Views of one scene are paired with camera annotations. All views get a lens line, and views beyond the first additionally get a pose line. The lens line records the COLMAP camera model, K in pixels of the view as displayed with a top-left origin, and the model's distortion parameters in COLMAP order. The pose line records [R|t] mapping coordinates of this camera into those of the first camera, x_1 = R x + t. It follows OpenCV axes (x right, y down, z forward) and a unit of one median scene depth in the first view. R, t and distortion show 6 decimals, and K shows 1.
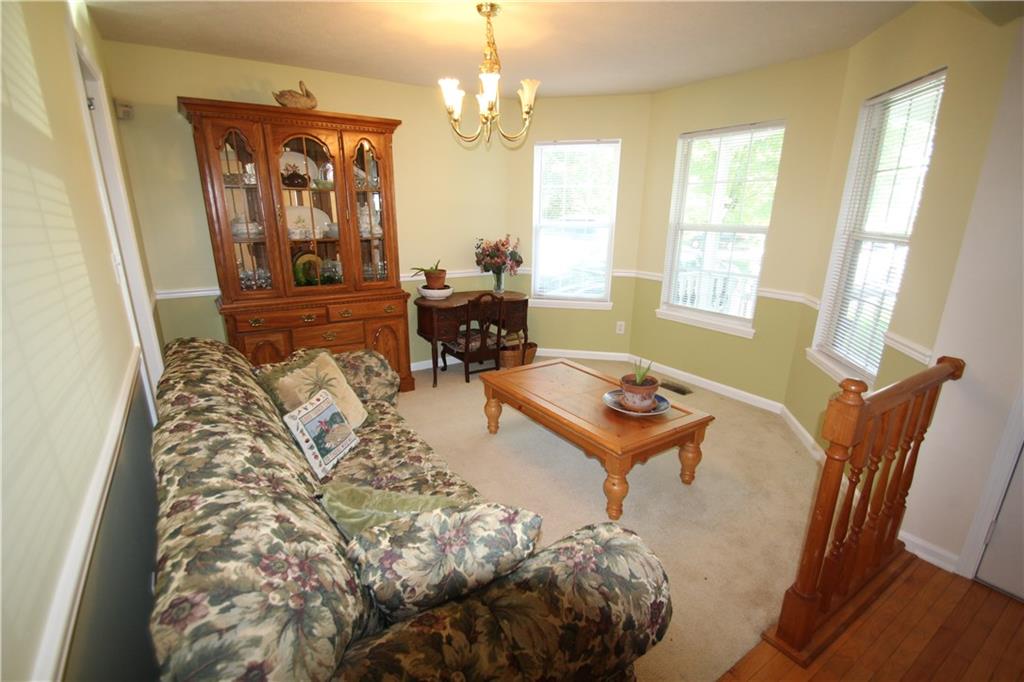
lens RADIAL K [[476.2, 0, 510.8], [0, 476.2, 358.1], [0, 0, 1]] dist [0.015591, -0.019337]
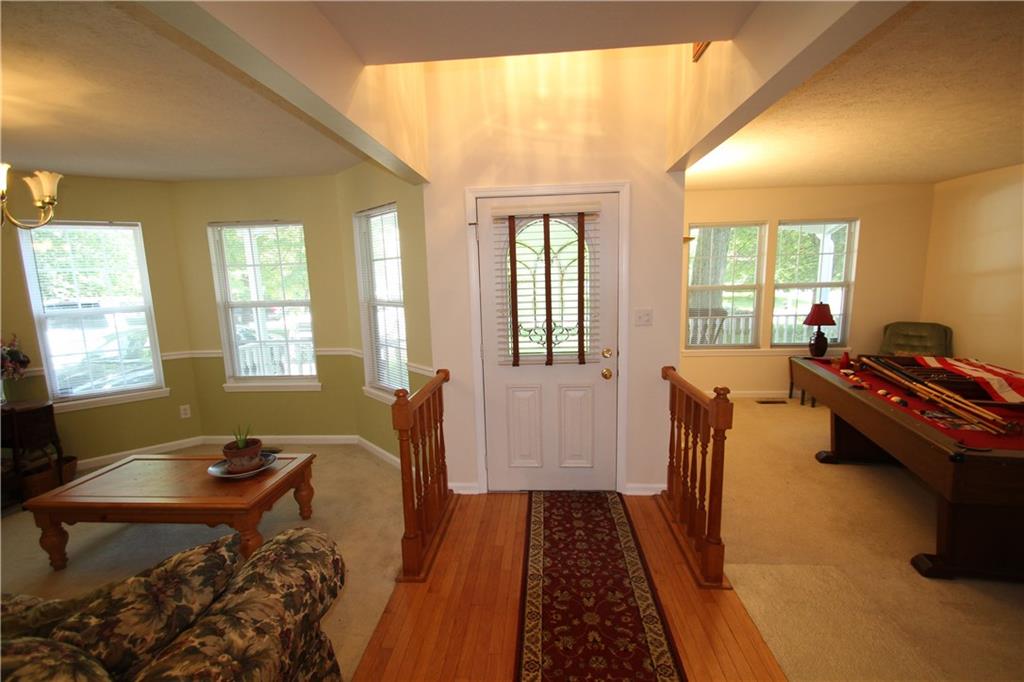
lens RADIAL K [[476.2, 0, 510.8], [0, 476.2, 358.1], [0, 0, 1]] dist [0.015591, -0.019337]
pose [[0.613612, -0.159484, 0.773334, -0.166229], [0.267024, 0.963600, -0.013151, 0.034462], [-0.743087, 0.214568, 0.633863, -0.192032]]
